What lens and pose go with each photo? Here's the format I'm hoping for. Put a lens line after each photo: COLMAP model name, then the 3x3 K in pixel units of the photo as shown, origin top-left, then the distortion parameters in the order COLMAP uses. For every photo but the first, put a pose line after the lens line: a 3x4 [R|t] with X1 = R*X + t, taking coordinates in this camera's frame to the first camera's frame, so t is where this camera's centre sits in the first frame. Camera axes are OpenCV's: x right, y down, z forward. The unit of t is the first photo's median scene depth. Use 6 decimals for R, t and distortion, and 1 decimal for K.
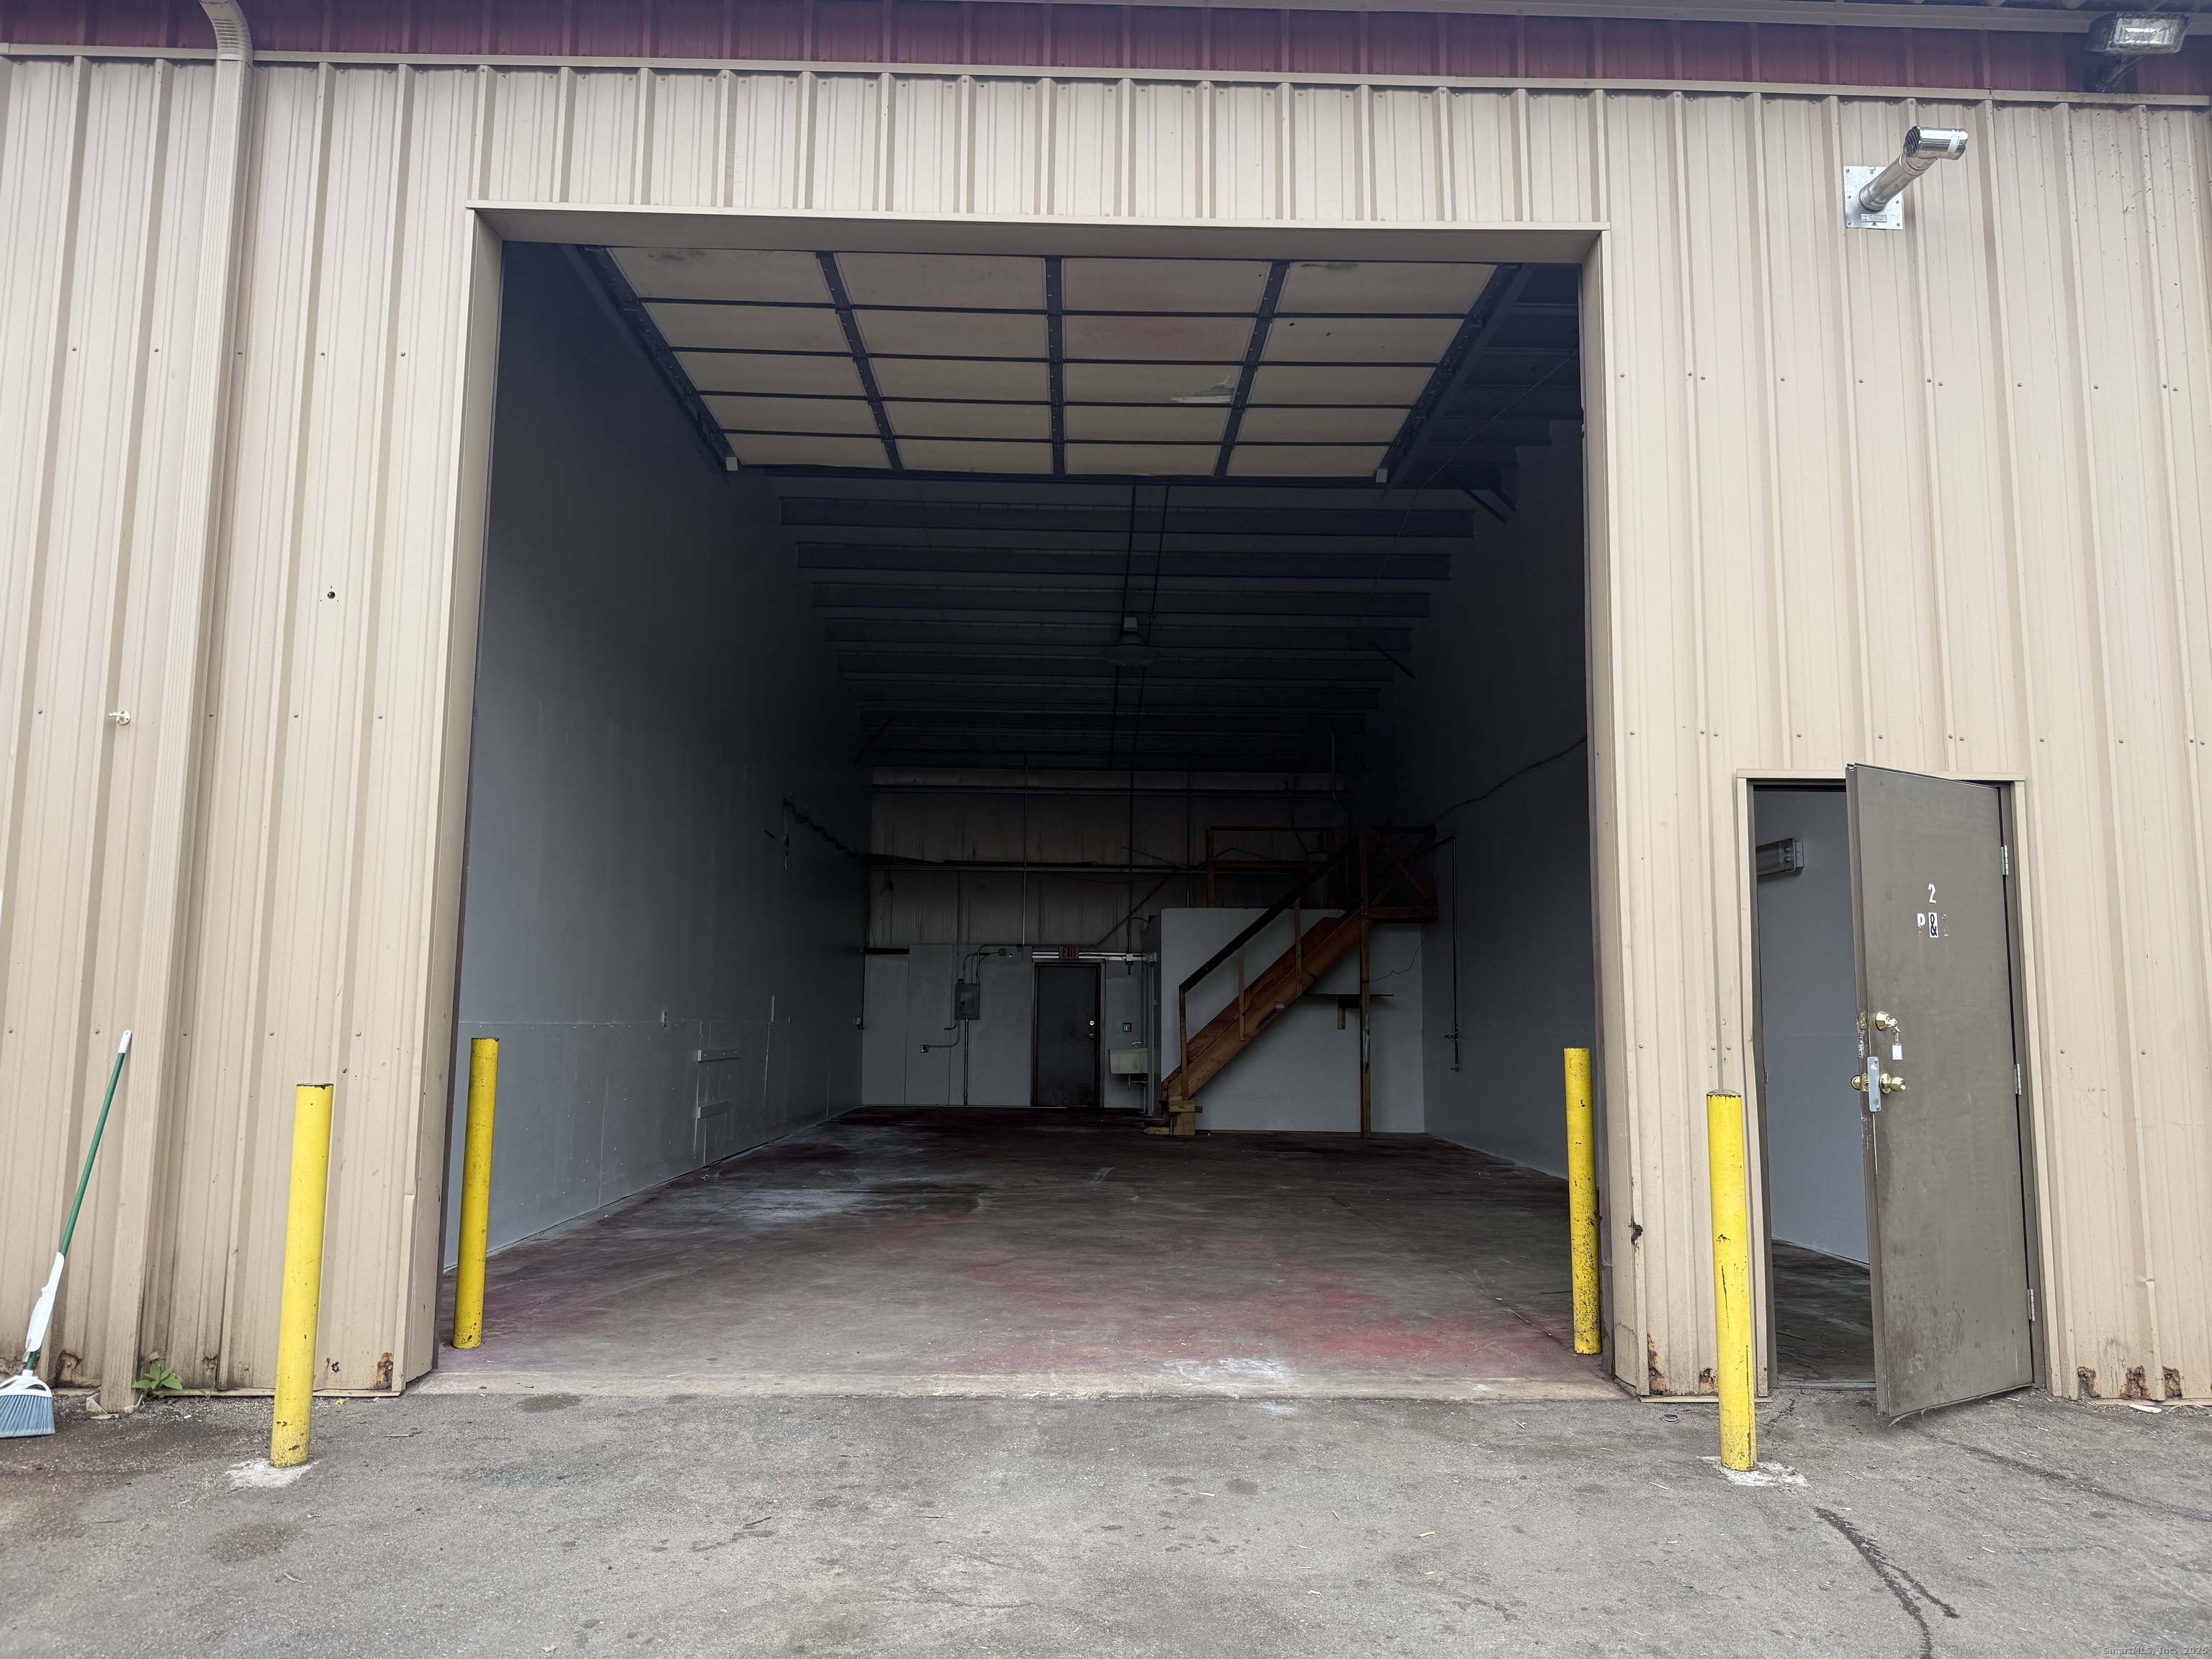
lens RADIAL K [[1502.8, 0, 1106.0], [0, 1502.8, 829.5], [0, 0, 1]] dist [0.005763, 0.000272]
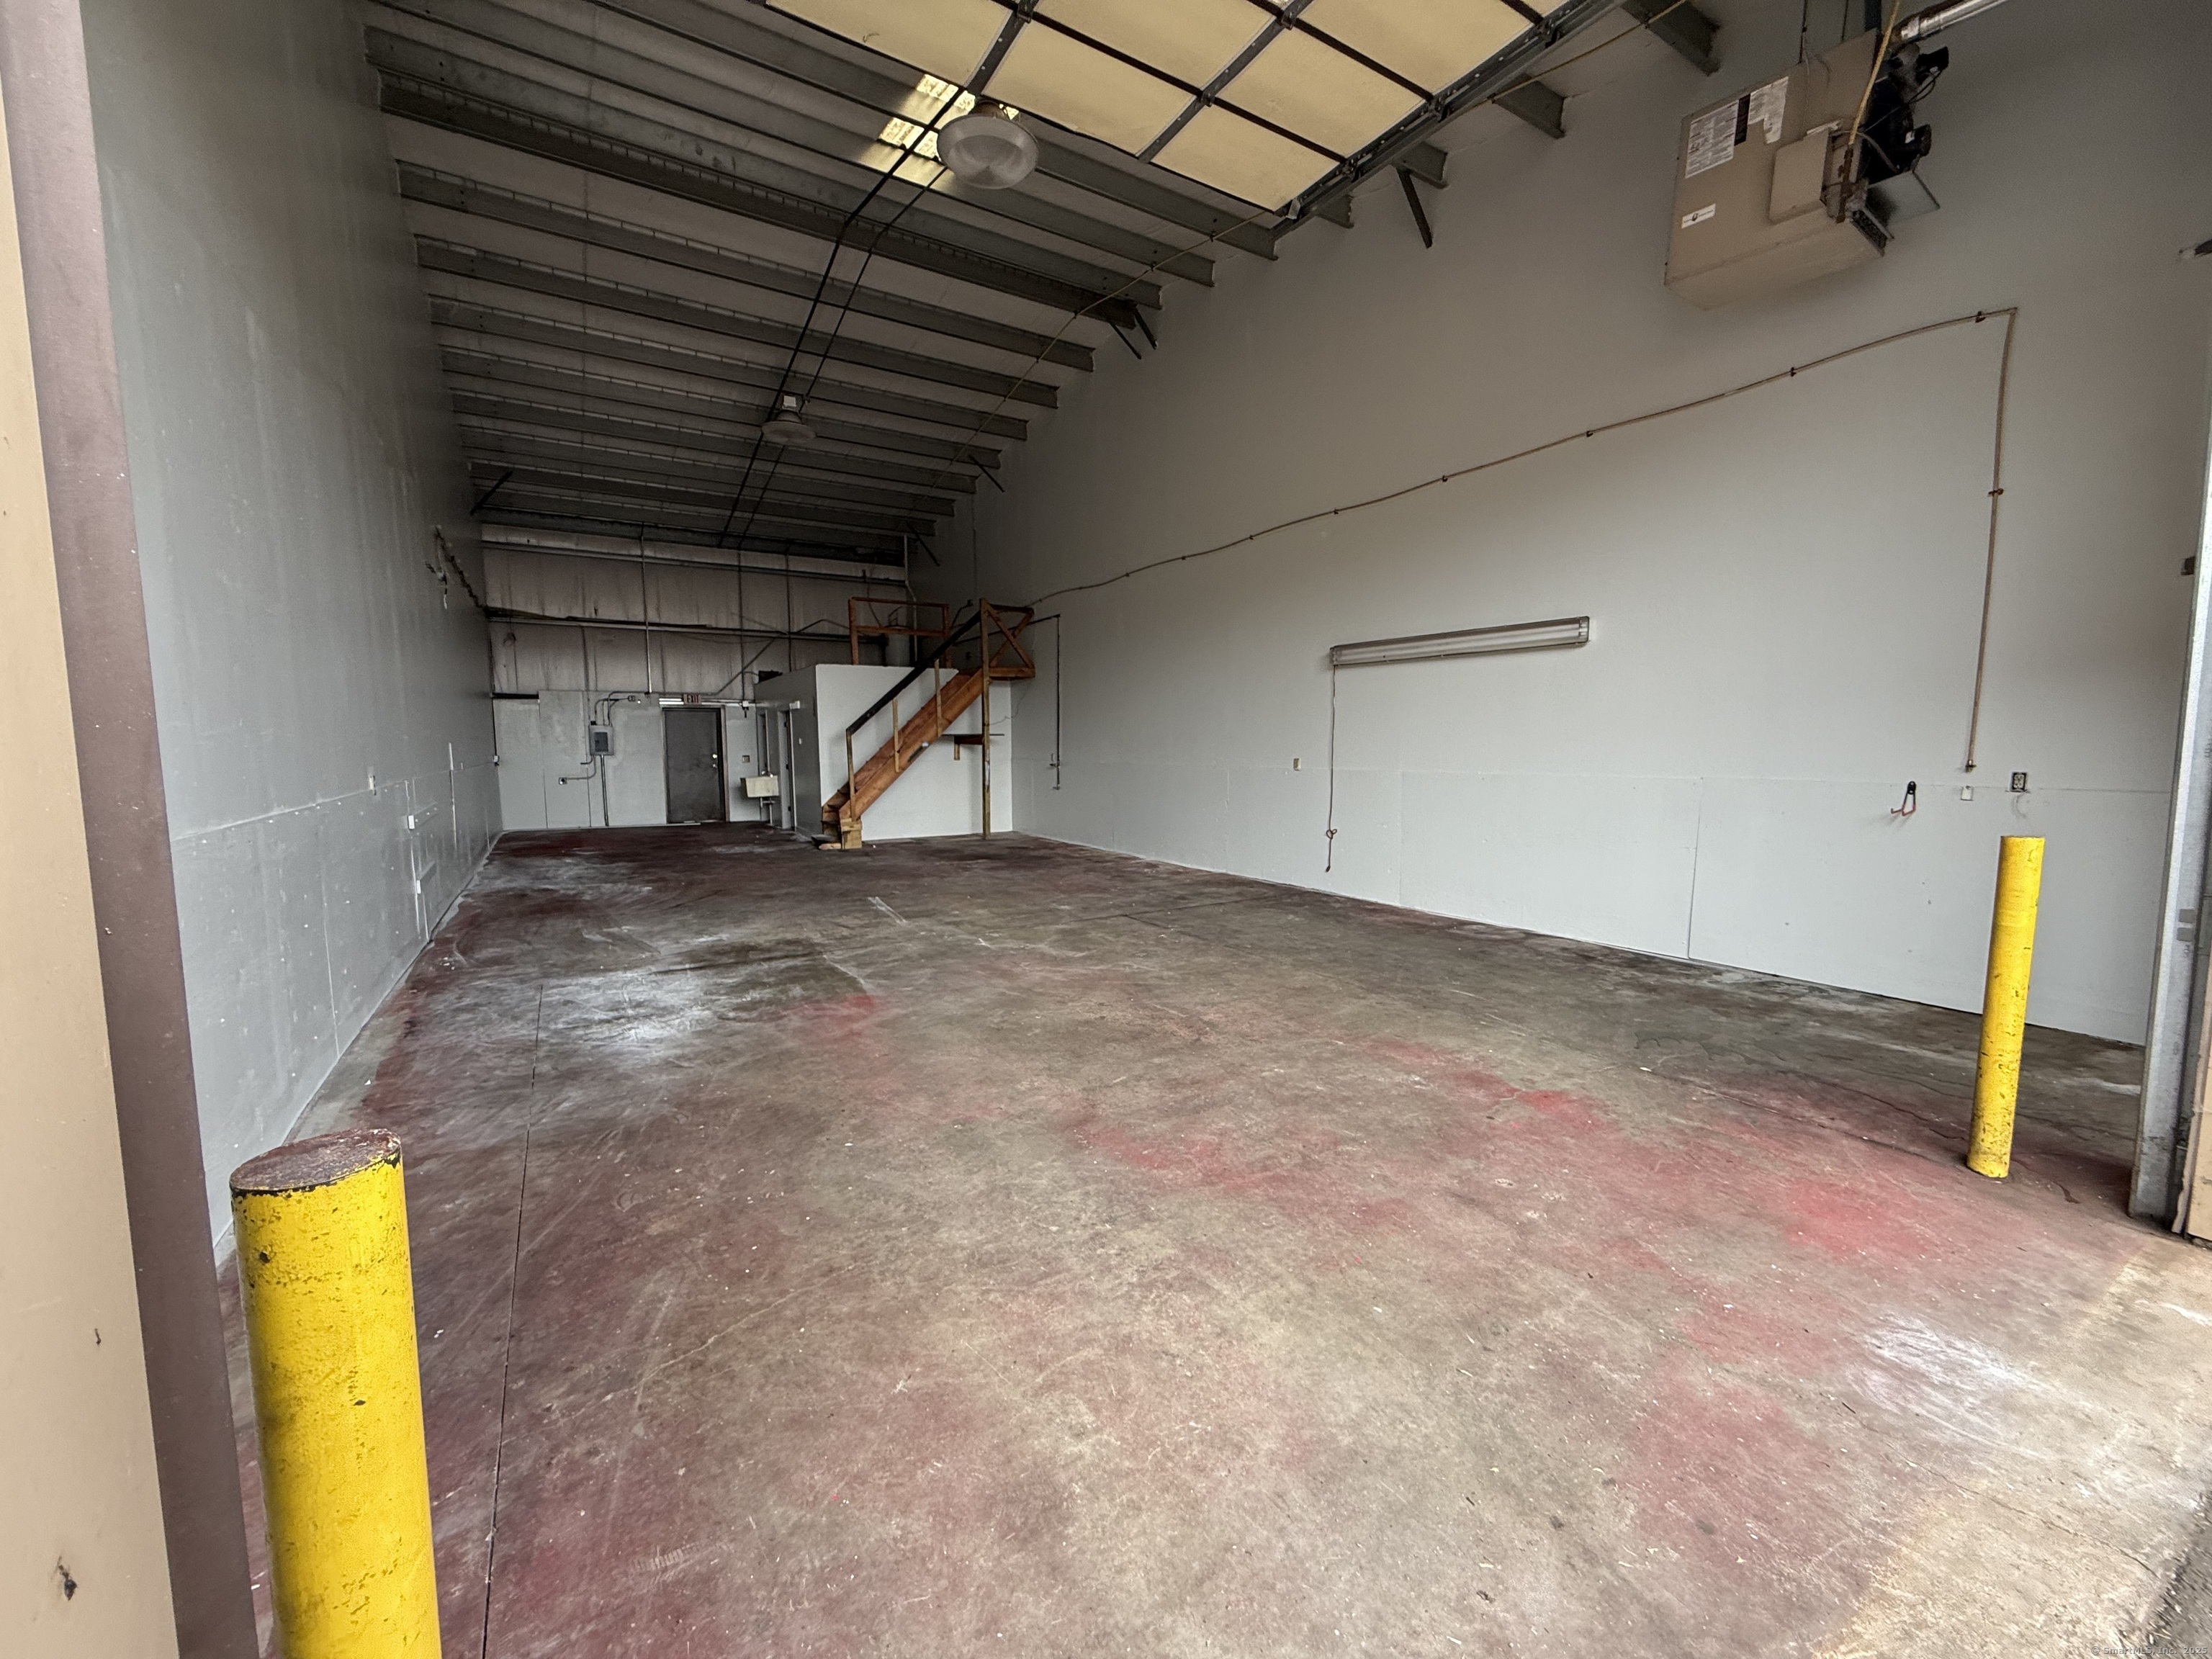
lens RADIAL K [[881.5, 0, 1106.0], [0, 881.5, 829.5], [0, 0, 1]] dist [0.001219, 0.000009]
pose [[0.869764, -0.061768, 0.489587, -0.095667], [-0.050103, 0.975954, 0.212138, 0.016833], [-0.490918, -0.209040, 0.845755, 0.216043]]
